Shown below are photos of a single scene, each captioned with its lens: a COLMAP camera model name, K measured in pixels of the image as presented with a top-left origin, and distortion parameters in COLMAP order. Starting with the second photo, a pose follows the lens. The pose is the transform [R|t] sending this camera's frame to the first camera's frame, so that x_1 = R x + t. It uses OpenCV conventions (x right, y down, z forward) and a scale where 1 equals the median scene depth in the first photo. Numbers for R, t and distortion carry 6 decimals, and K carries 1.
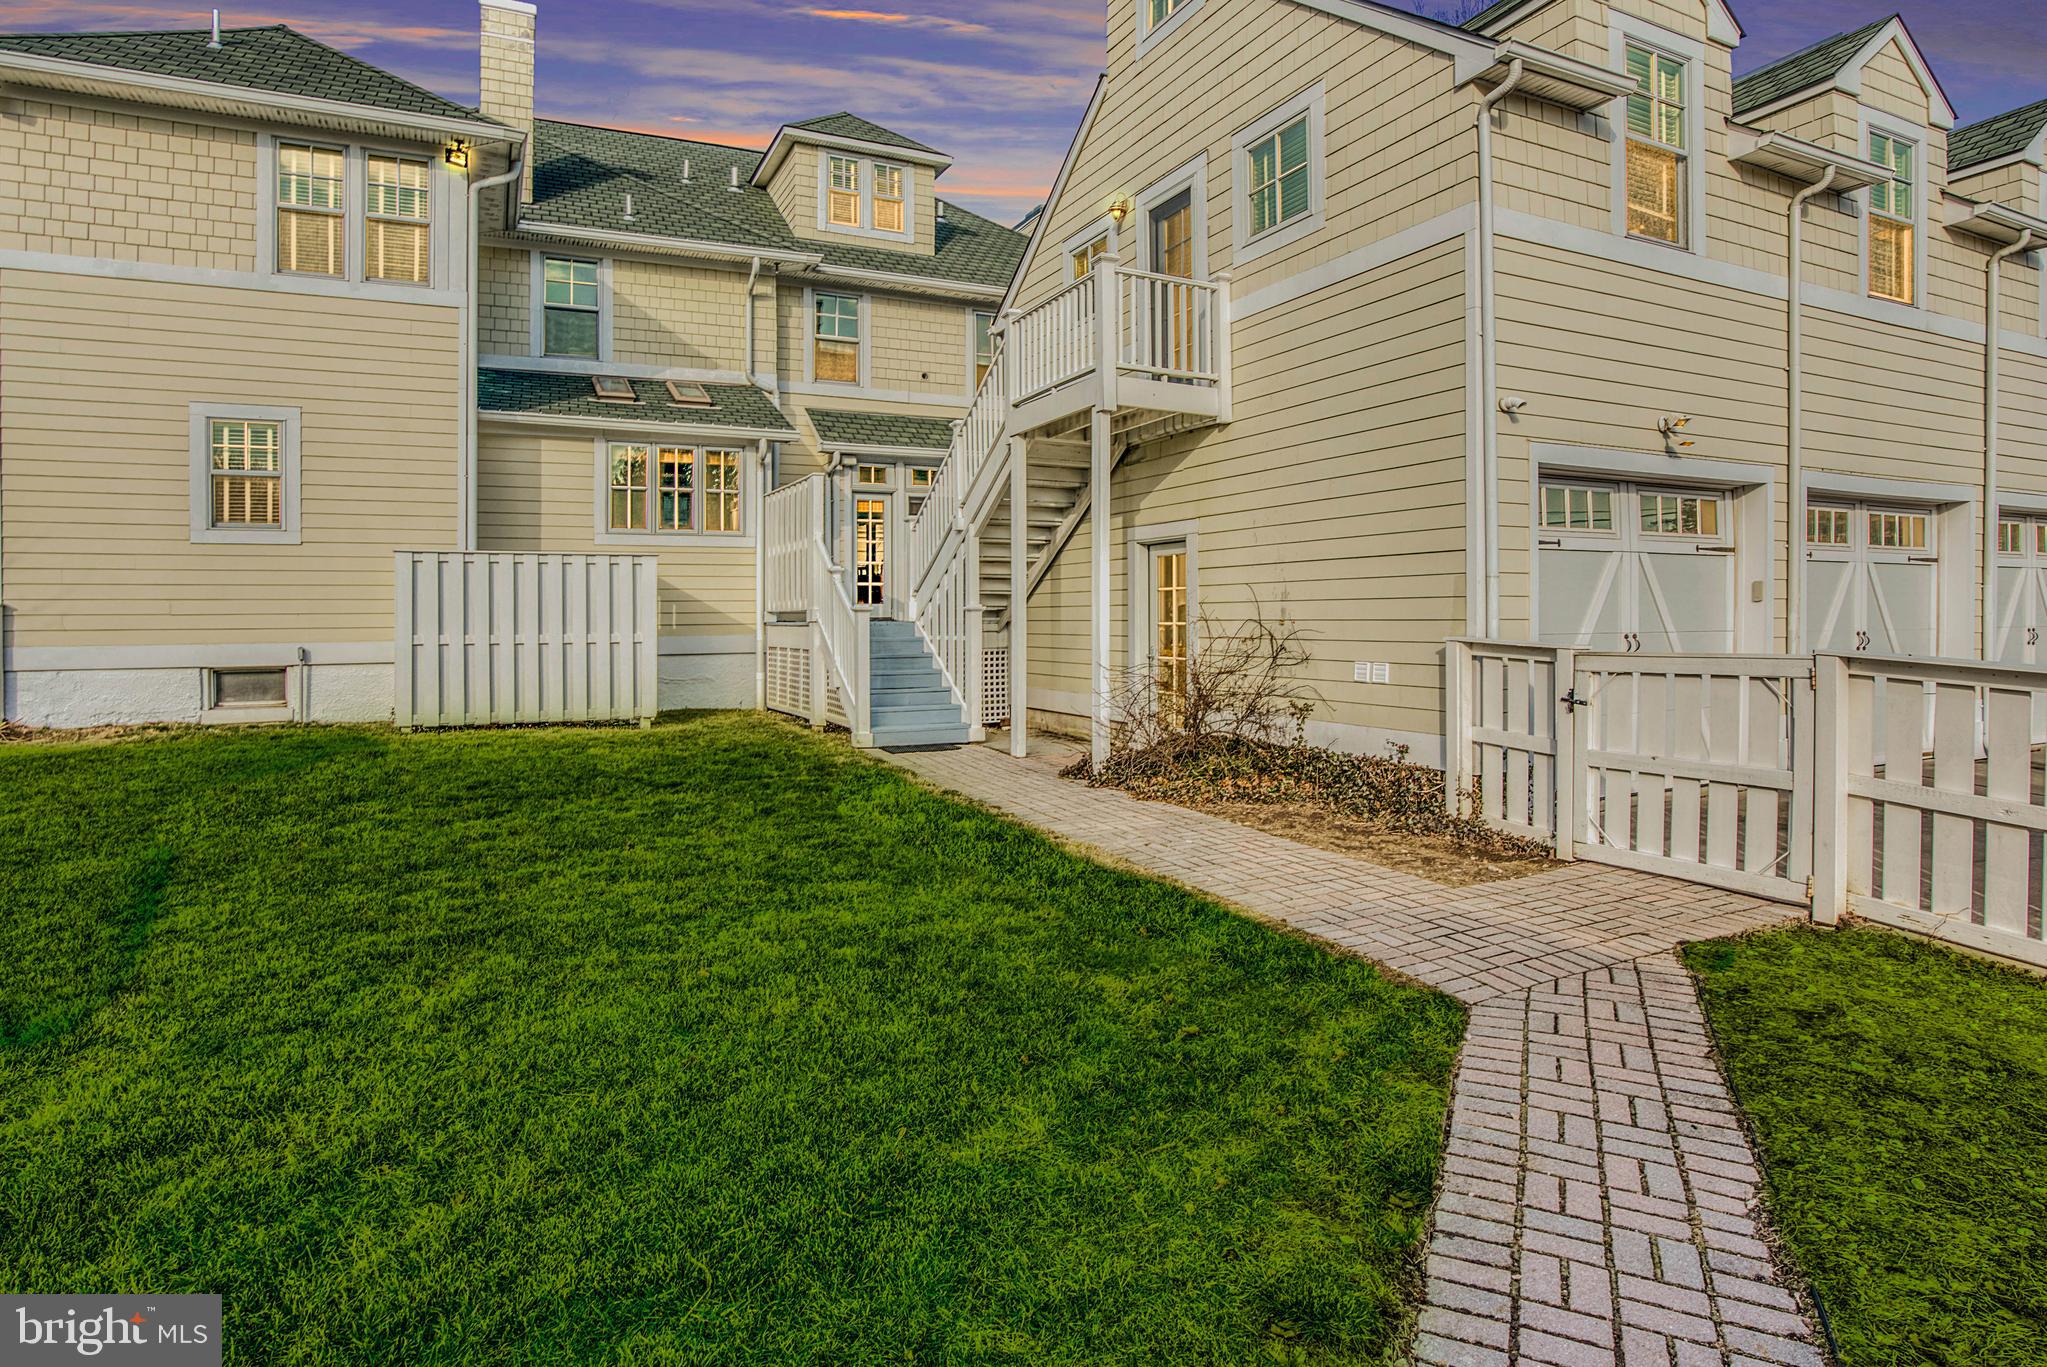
lens RADIAL K [[1107.6, 0, 1019.8], [0, 1107.6, 628.1], [0, 0, 1]] dist [-0.073966, 0.032155]
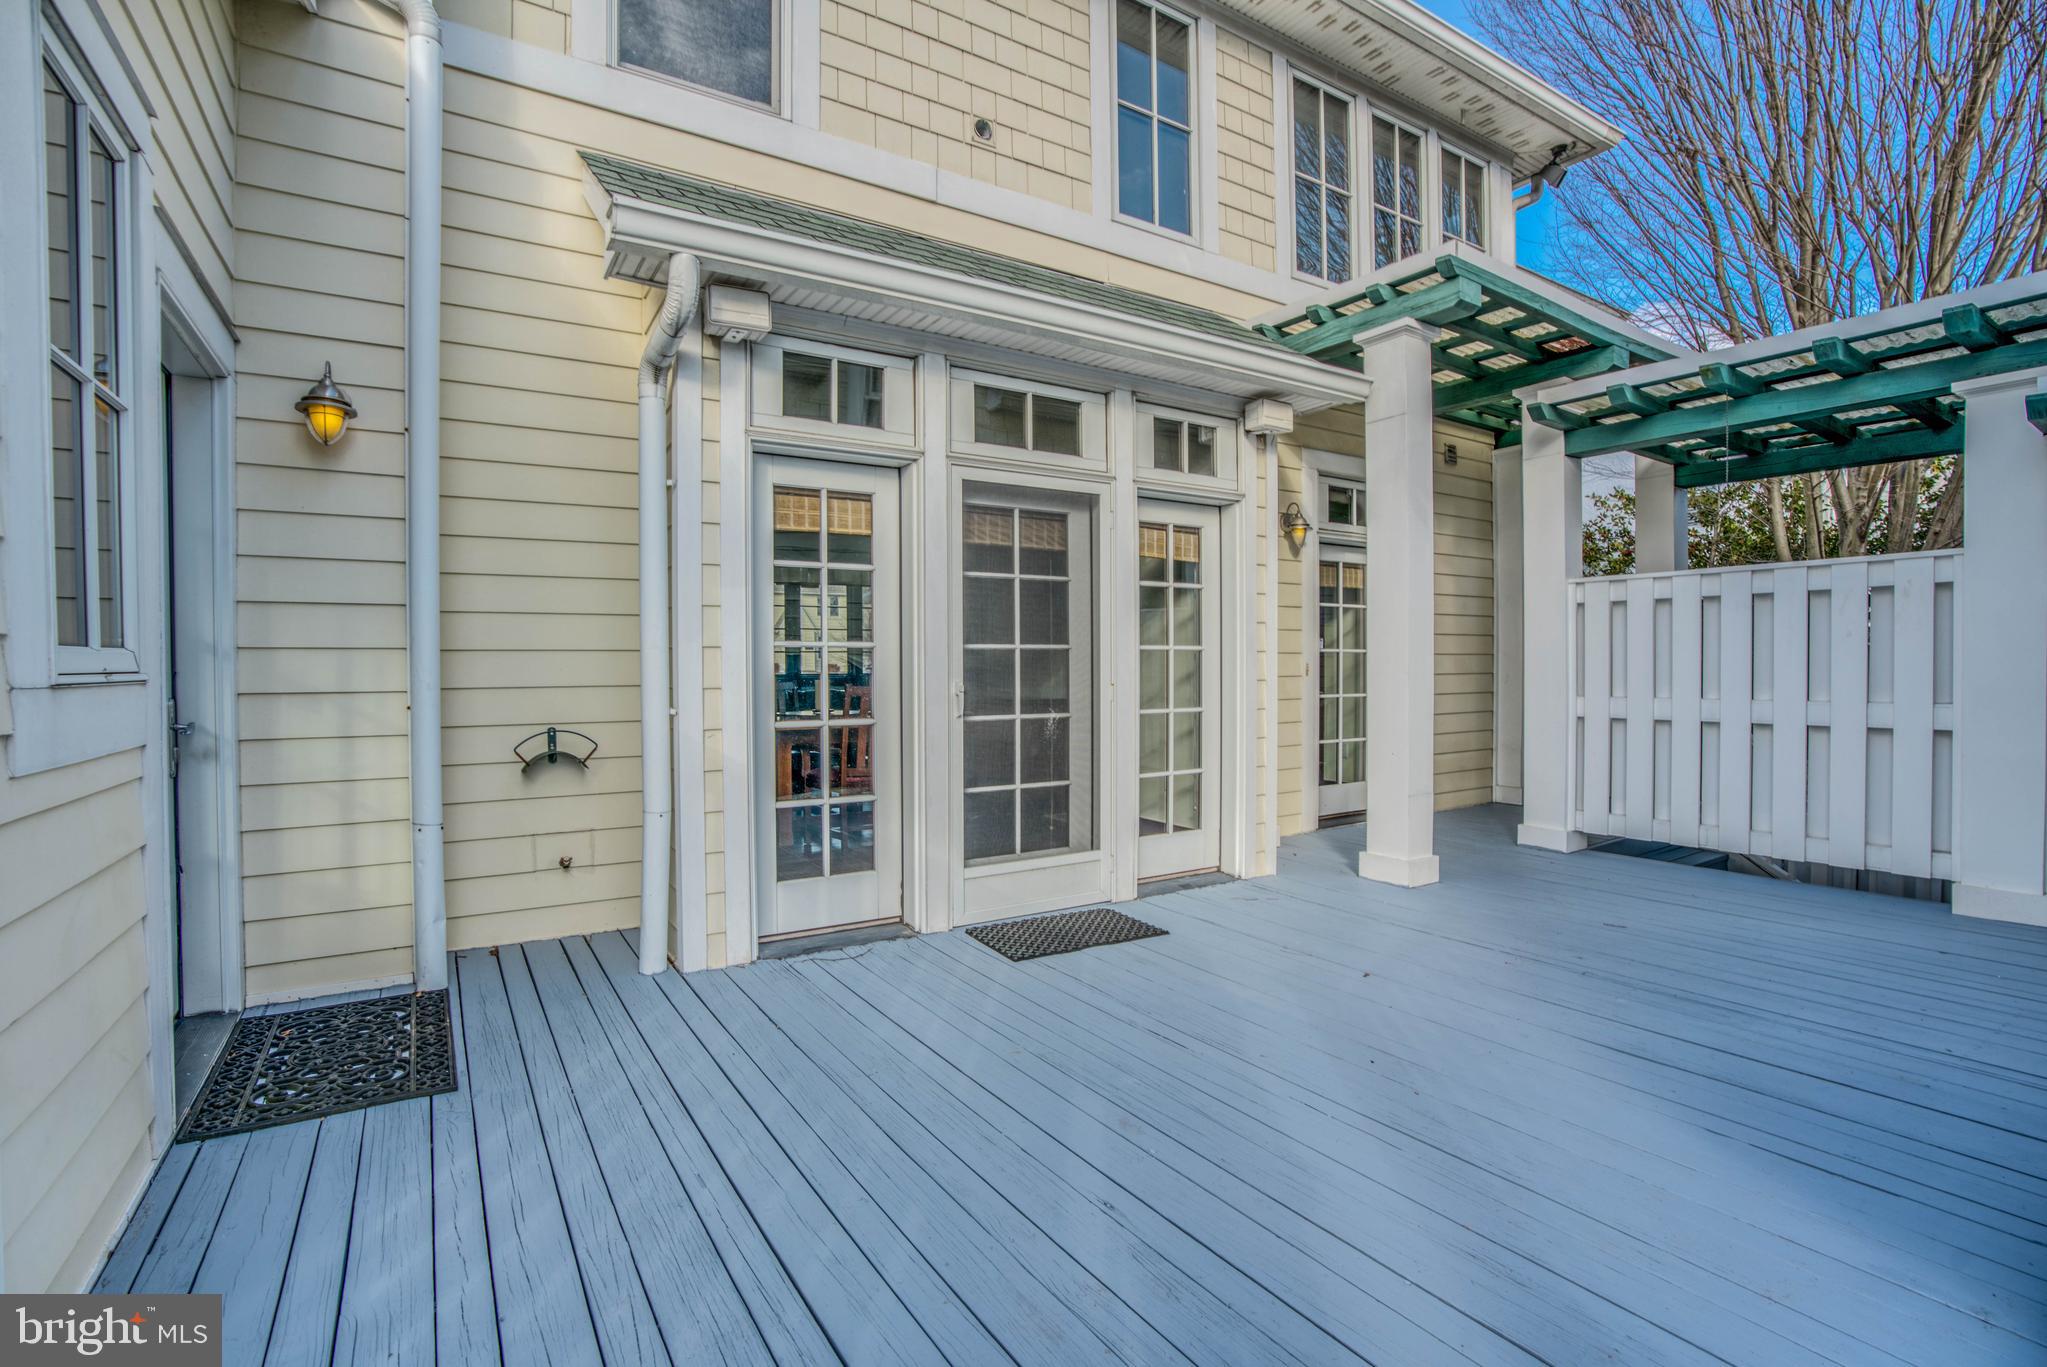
lens RADIAL K [[940.4, 0, 1023.5], [0, 940.4, 683.5], [0, 0, 1]] dist [-0.025955, 0.000554]
pose [[0.993270, -0.000771, 0.115823, -0.163002], [0.000836, 1.000000, -0.000520, -0.097298], [-0.115822, 0.000614, 0.993270, 1.108691]]
